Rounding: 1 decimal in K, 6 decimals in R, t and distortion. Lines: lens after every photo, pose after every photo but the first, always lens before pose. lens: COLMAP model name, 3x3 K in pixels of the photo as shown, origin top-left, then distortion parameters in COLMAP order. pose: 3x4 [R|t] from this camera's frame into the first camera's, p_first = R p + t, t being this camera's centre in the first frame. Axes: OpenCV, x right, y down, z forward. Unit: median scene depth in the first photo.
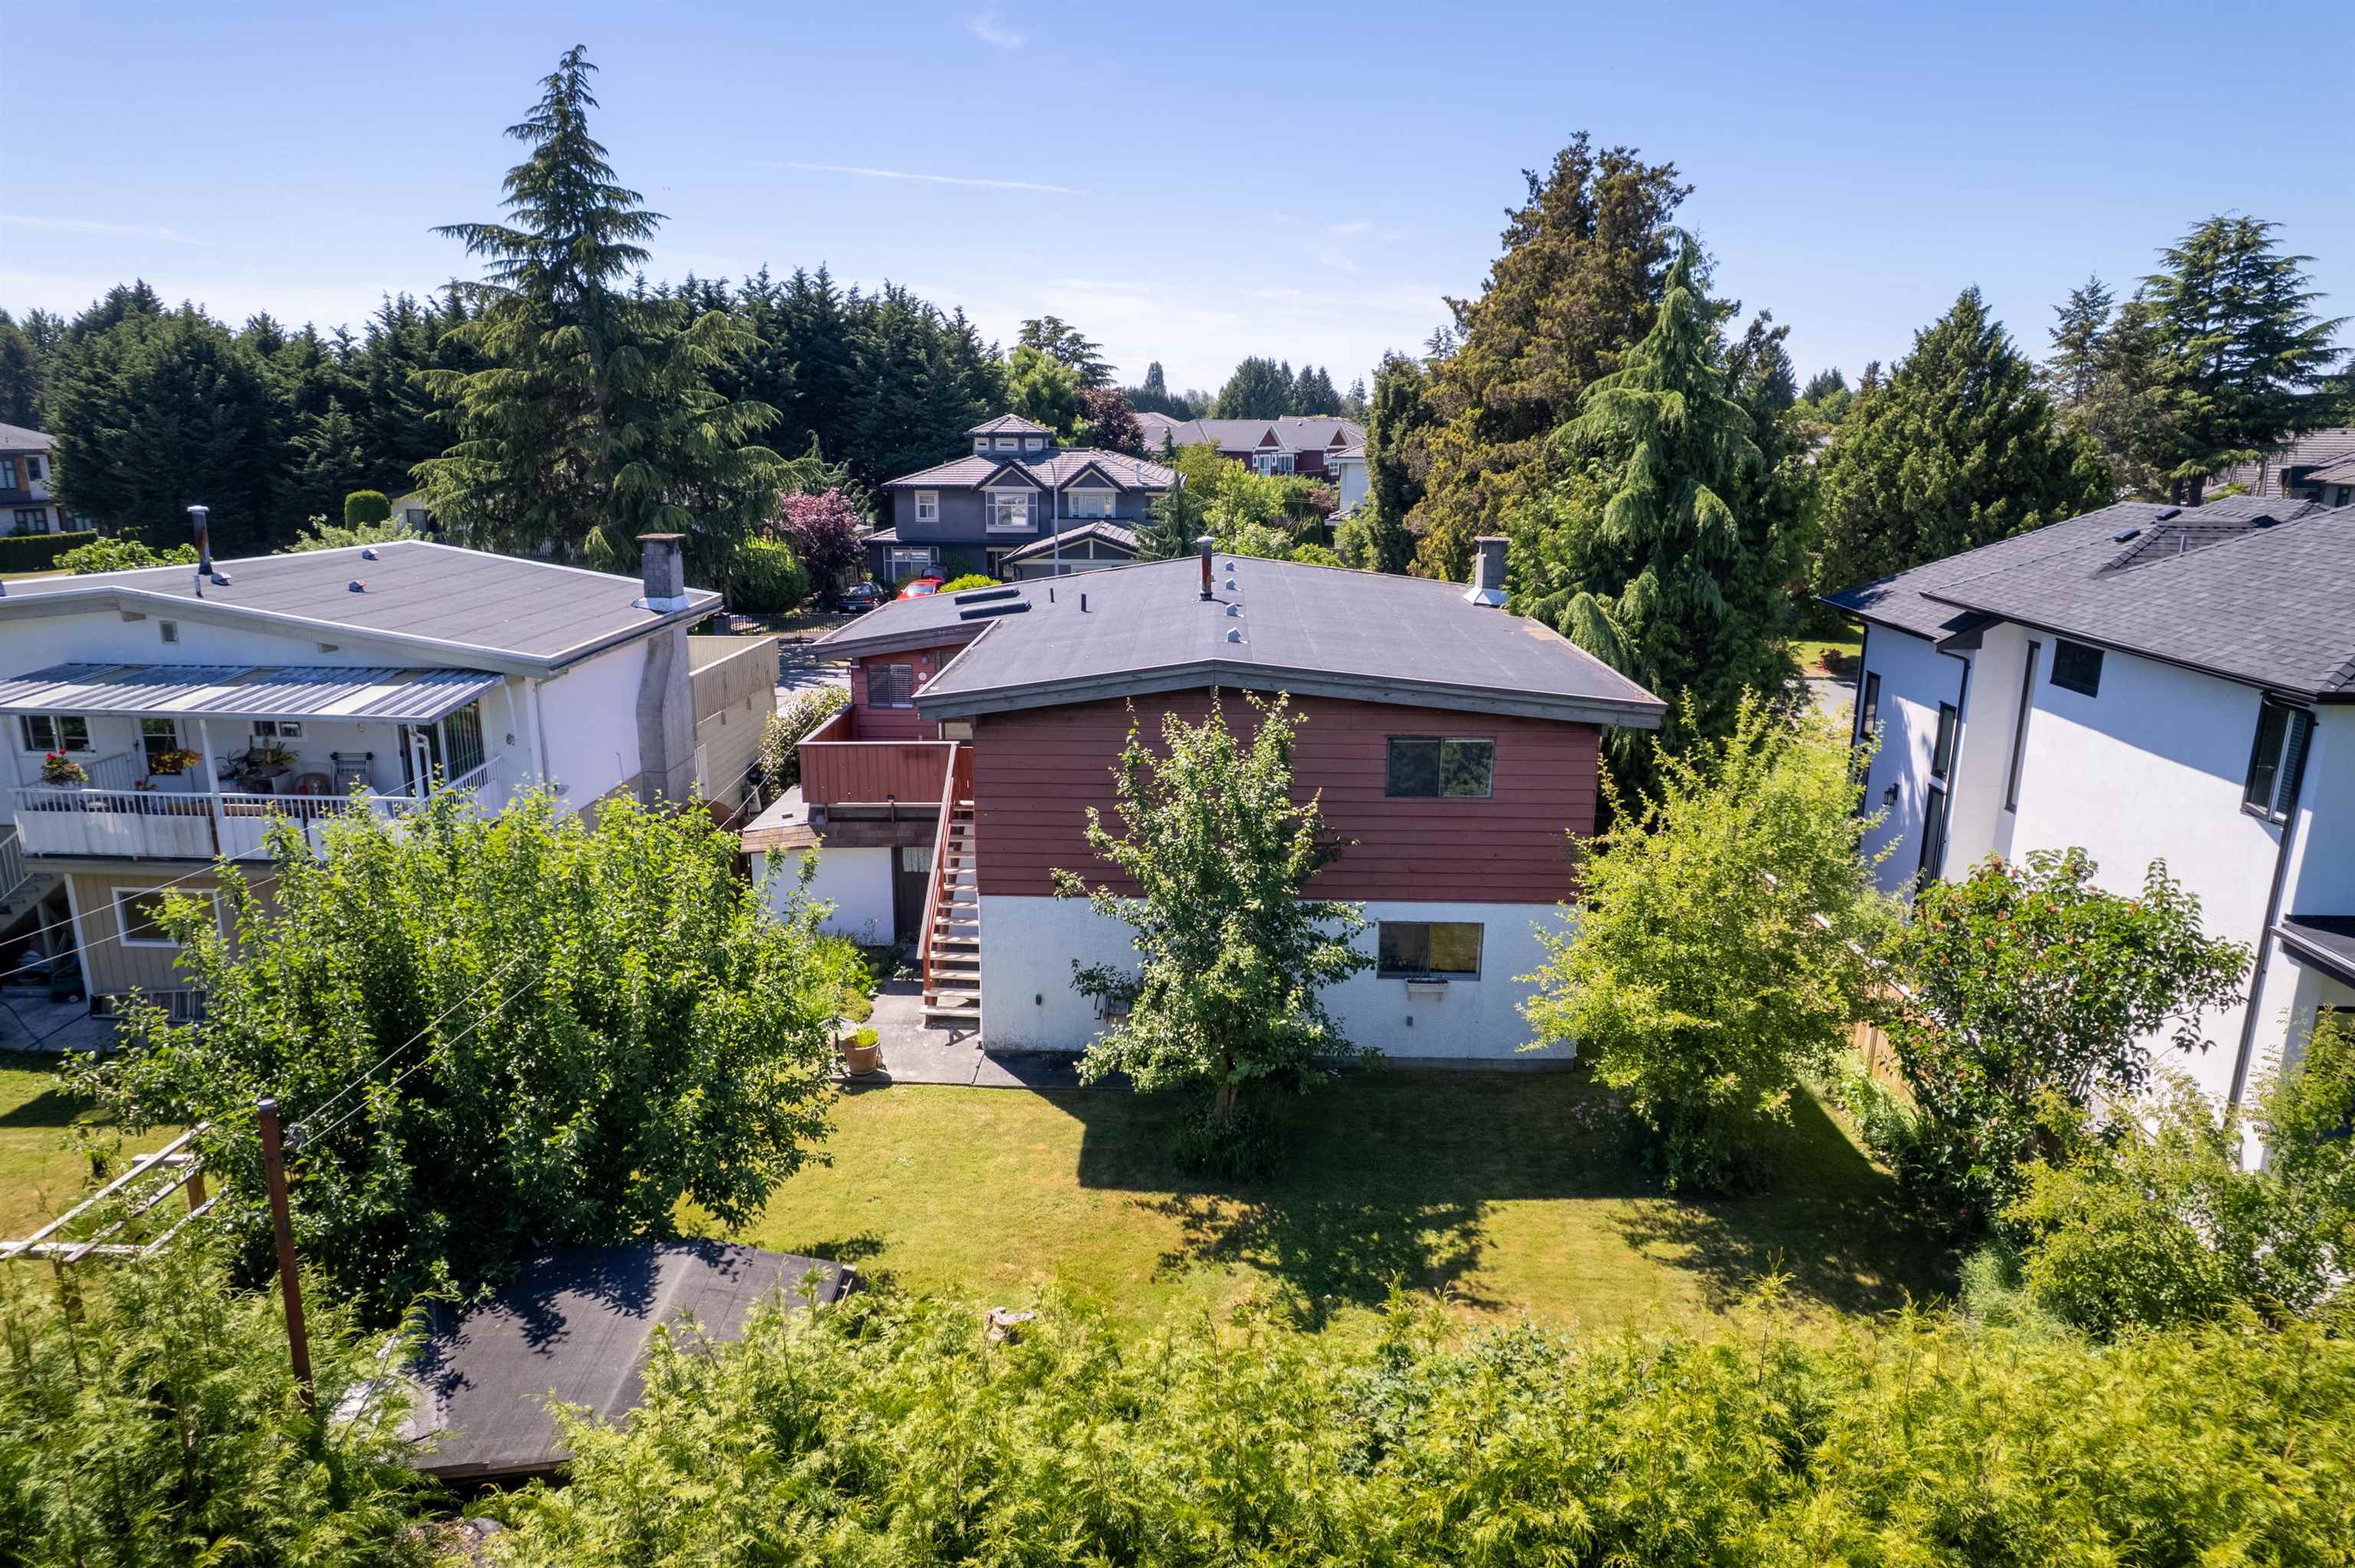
lens RADIAL K [[1501.8, 0, 1177.5], [0, 1501.8, 784.0], [0, 0, 1]] dist [-0.078654, 0.065011]
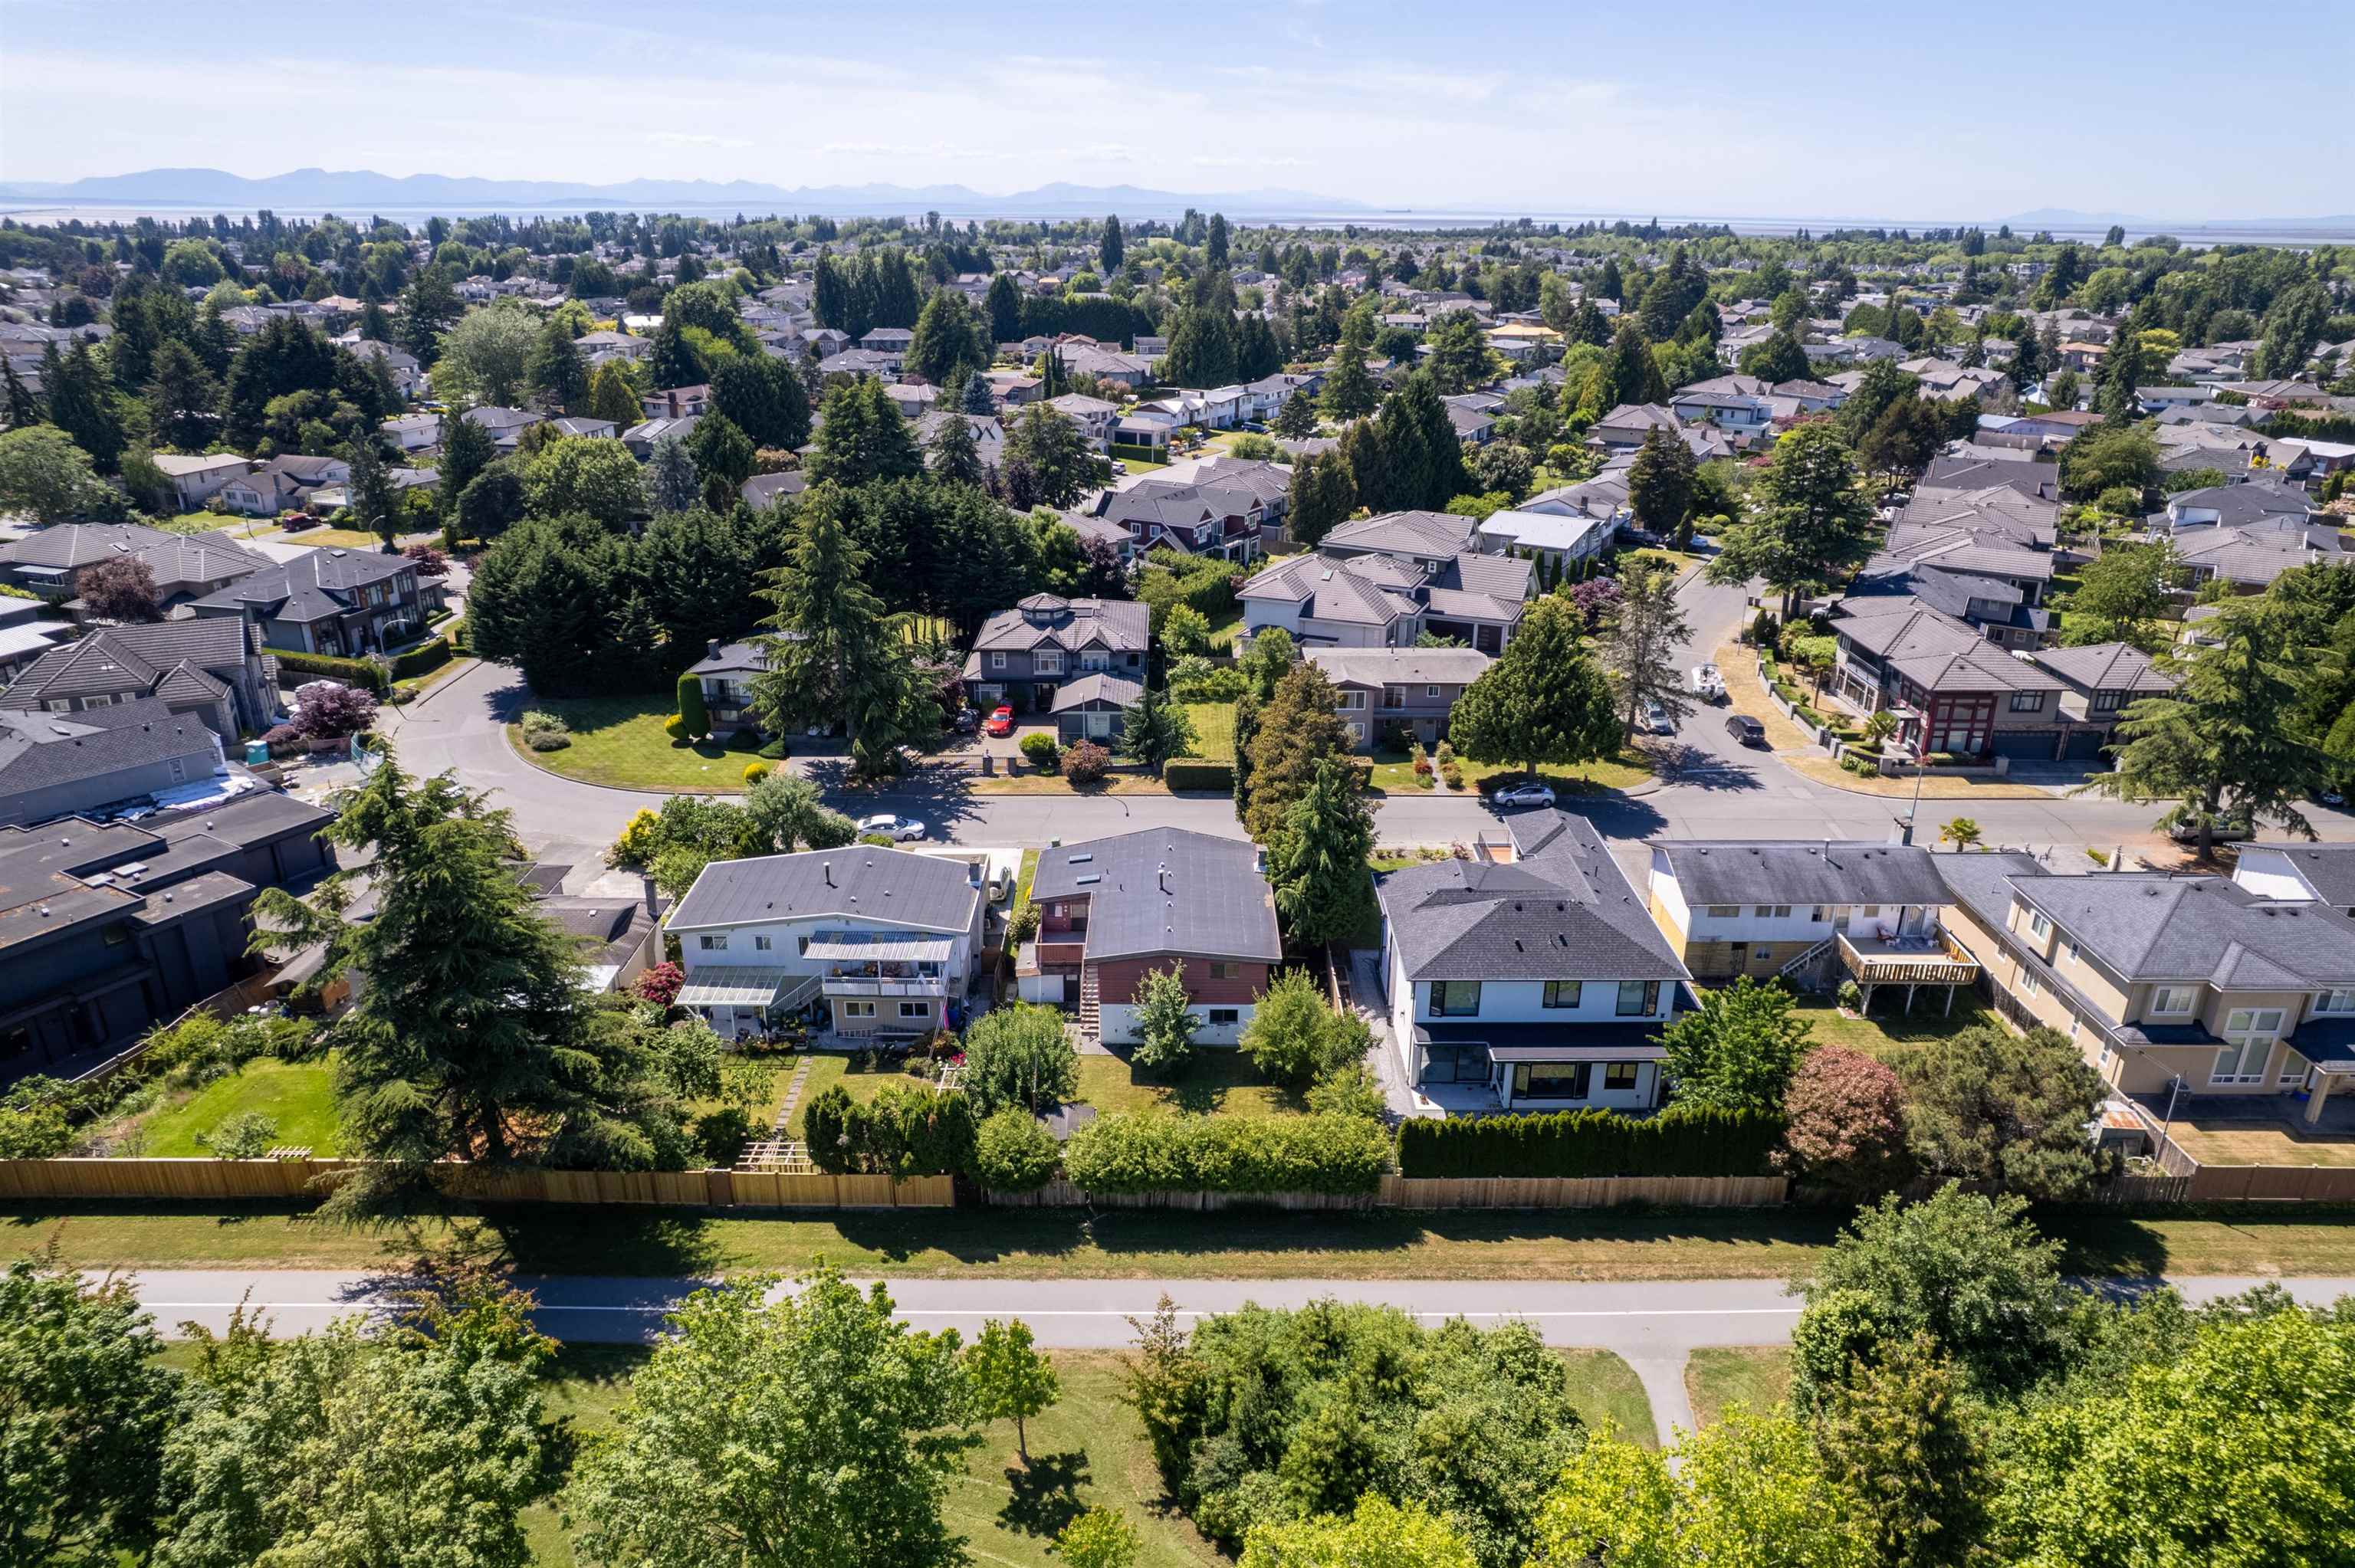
lens RADIAL K [[1501.8, 0, 1177.5], [0, 1501.8, 784.0], [0, 0, 1]] dist [-0.078654, 0.065011]
pose [[0.999593, -0.014270, 0.024721, -0.028177], [0.010937, 0.991442, 0.130085, -0.995669], [-0.026366, -0.129762, 0.991195, -2.733277]]
